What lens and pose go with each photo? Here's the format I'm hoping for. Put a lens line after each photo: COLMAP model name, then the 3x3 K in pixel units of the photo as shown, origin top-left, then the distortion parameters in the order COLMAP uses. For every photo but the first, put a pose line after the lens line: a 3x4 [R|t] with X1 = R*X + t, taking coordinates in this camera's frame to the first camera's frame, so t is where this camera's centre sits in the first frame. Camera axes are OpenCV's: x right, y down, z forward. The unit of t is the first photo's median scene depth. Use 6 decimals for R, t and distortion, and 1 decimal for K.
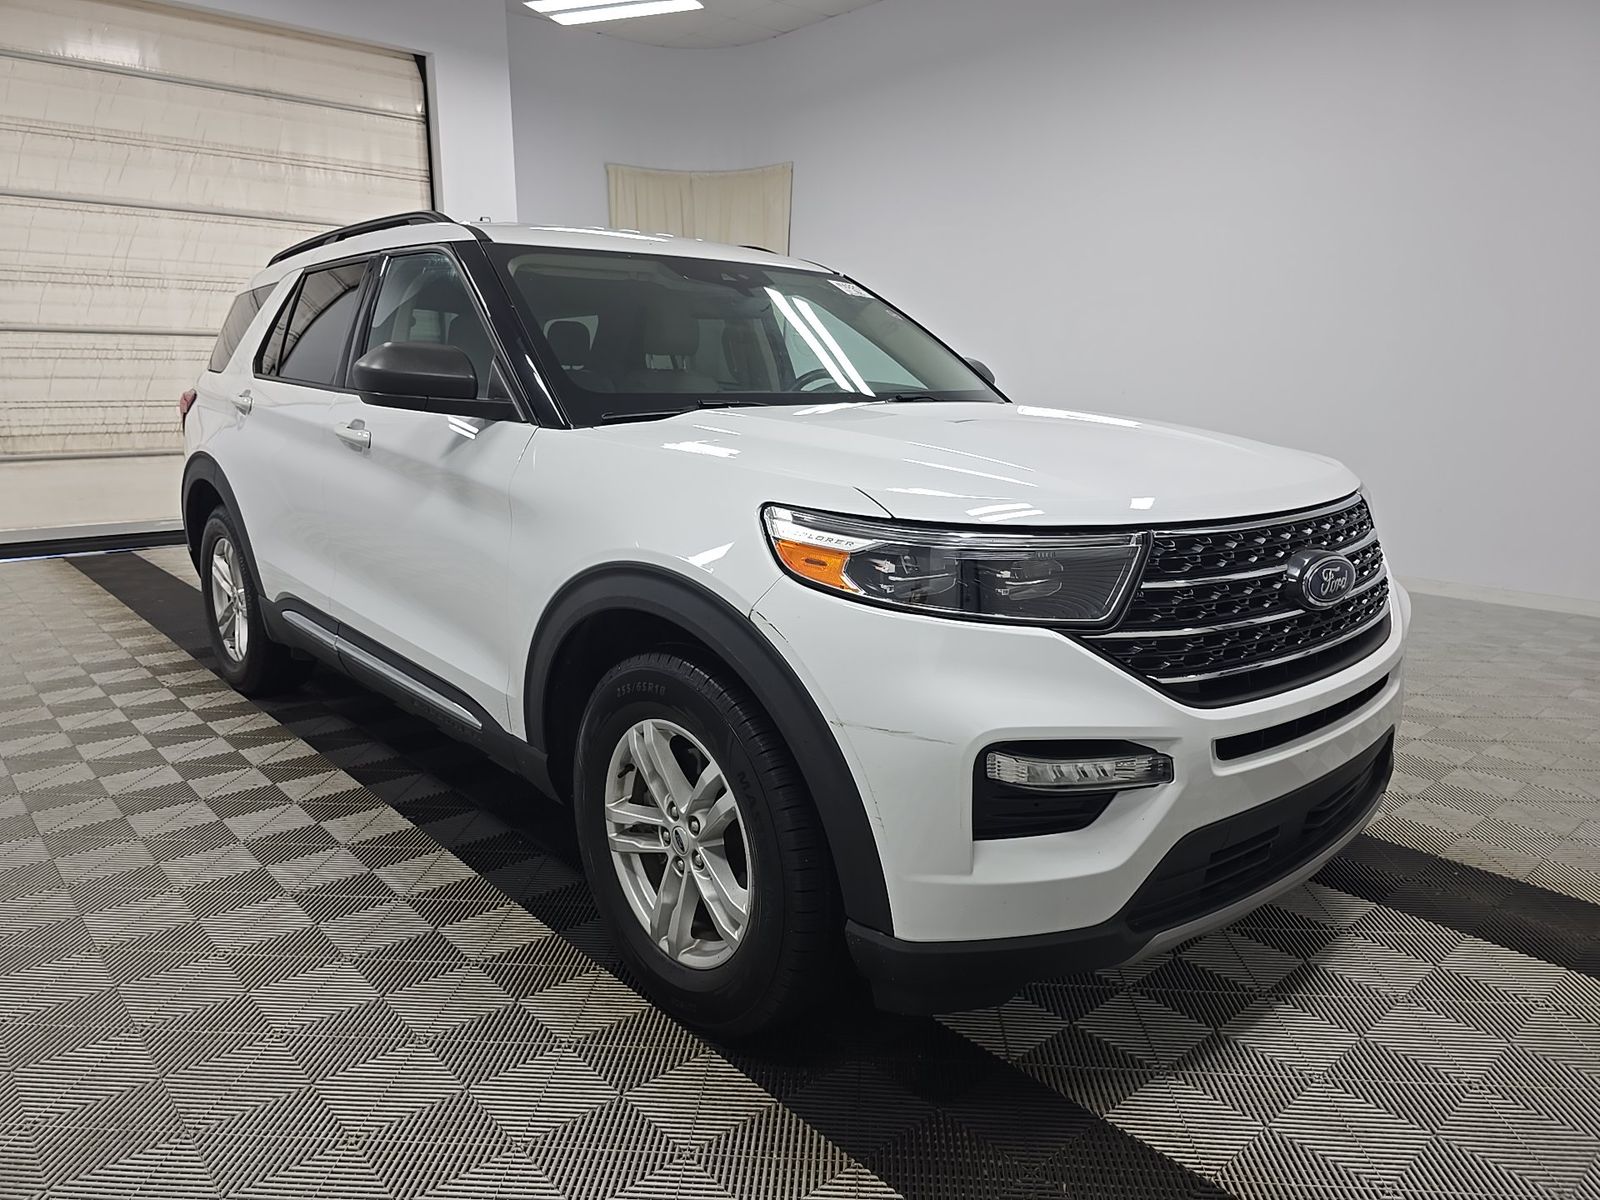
lens RADIAL K [[1075.6, 0, 816.3], [0, 1075.6, 597.4], [0, 0, 1]] dist [0.027904, -0.031453]
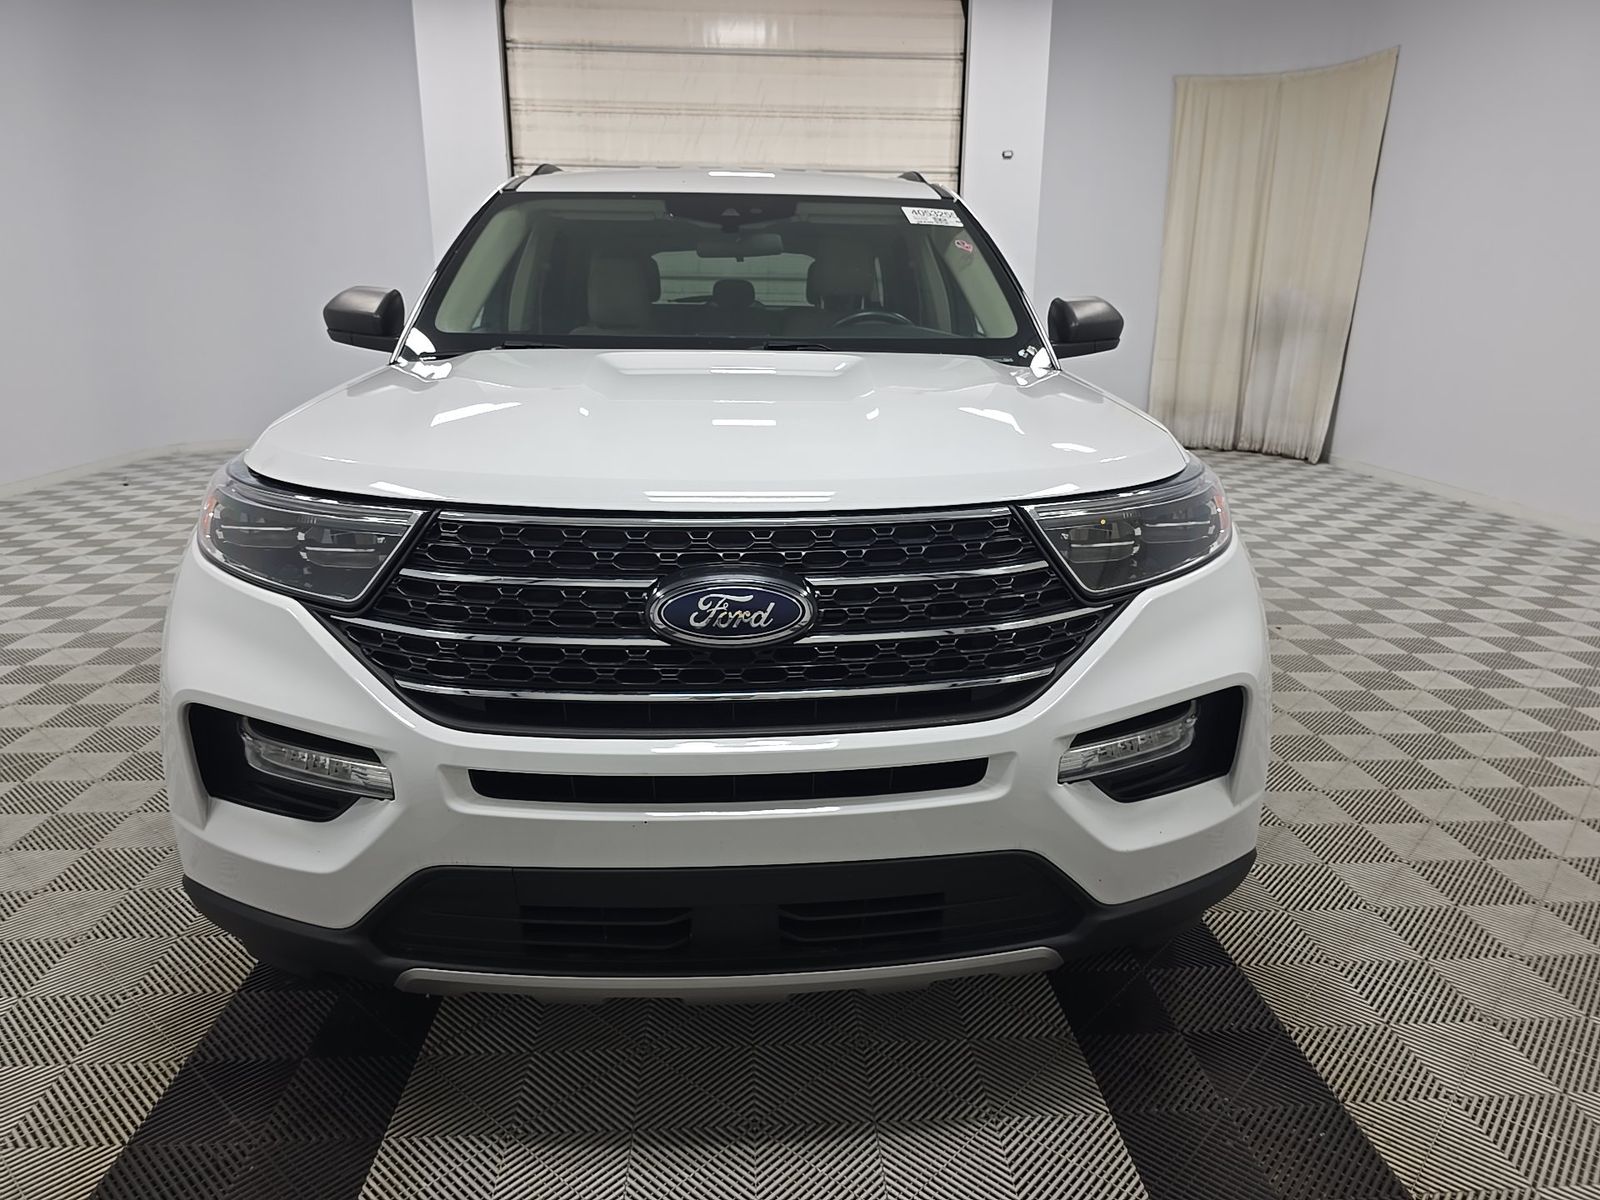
lens RADIAL K [[1075.6, 0, 816.3], [0, 1075.6, 597.4], [0, 0, 1]] dist [0.027904, -0.031453]
pose [[0.793400, 0.157982, -0.587843, 0.238102], [-0.123473, 0.987425, 0.098720, -0.025918], [0.596047, -0.005742, 0.802929, 0.111134]]
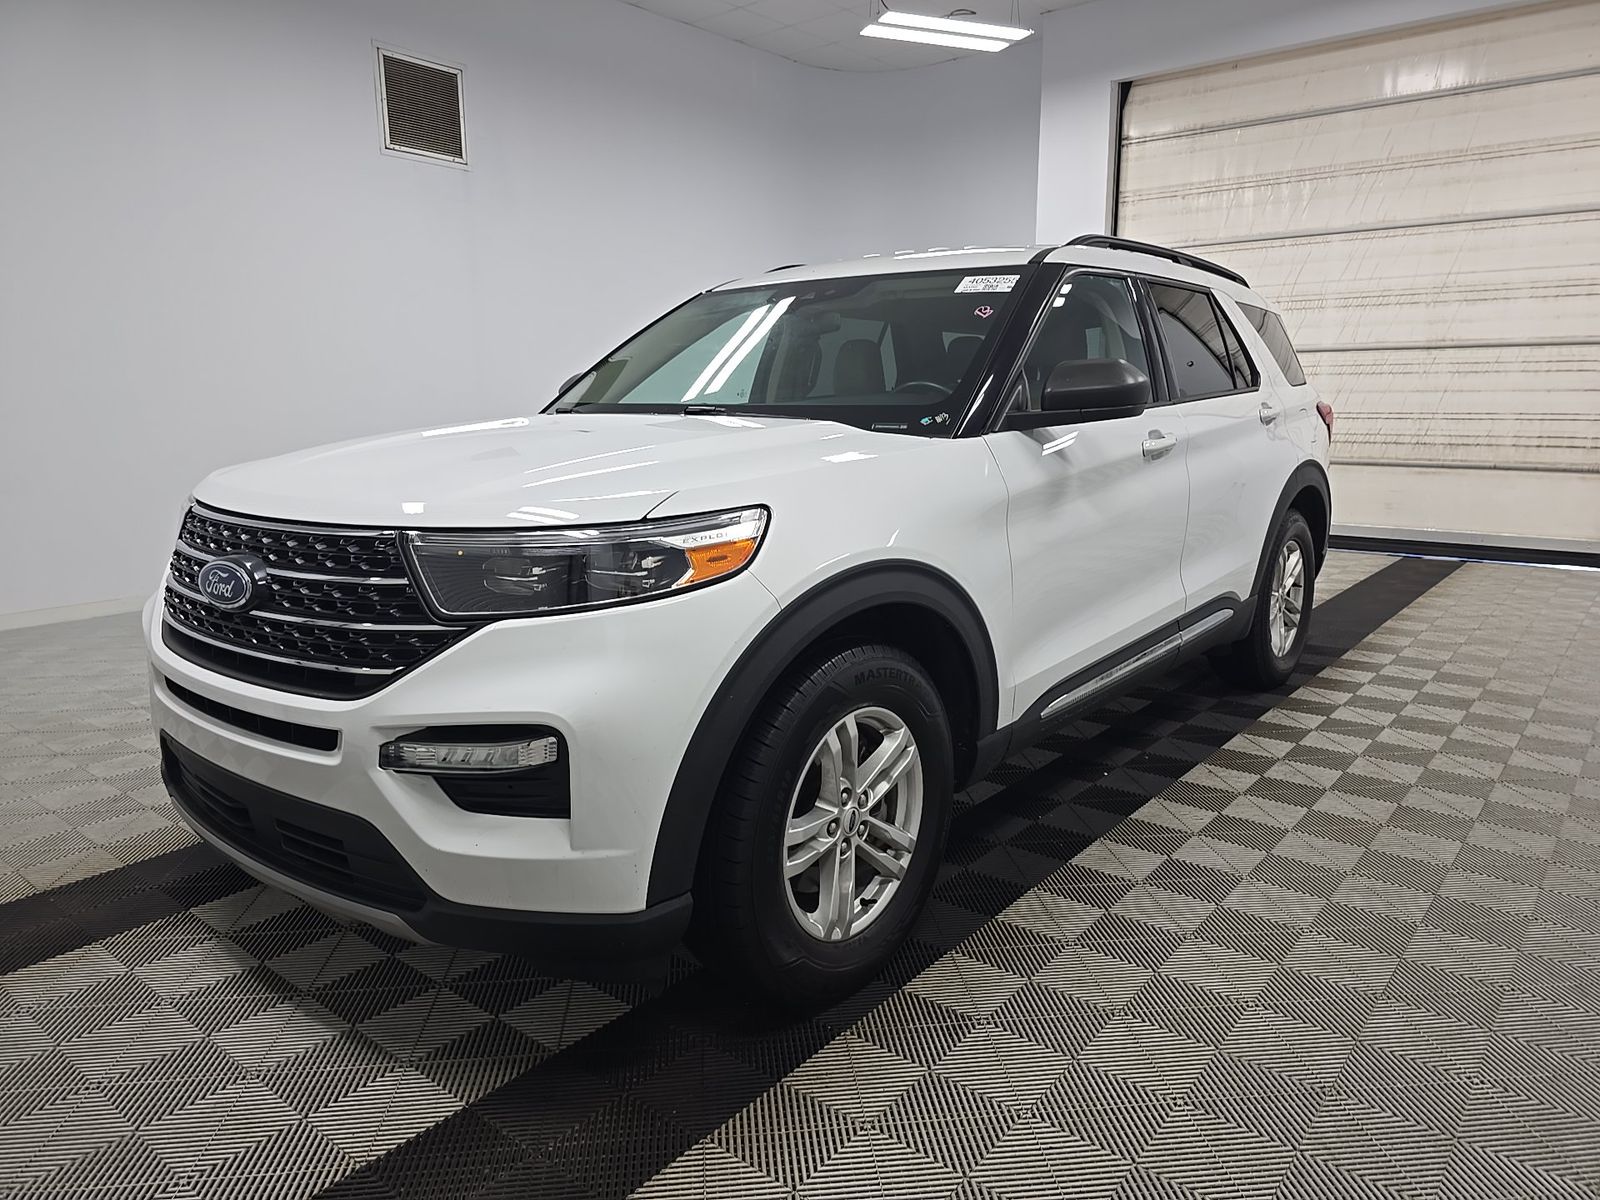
lens RADIAL K [[1075.6, 0, 816.3], [0, 1075.6, 597.4], [0, 0, 1]] dist [0.027904, -0.031453]
pose [[0.168825, 0.175118, -0.969965, 0.404826], [-0.186303, 0.972021, 0.143063, -0.066273], [0.967879, 0.156555, 0.196726, 0.346932]]
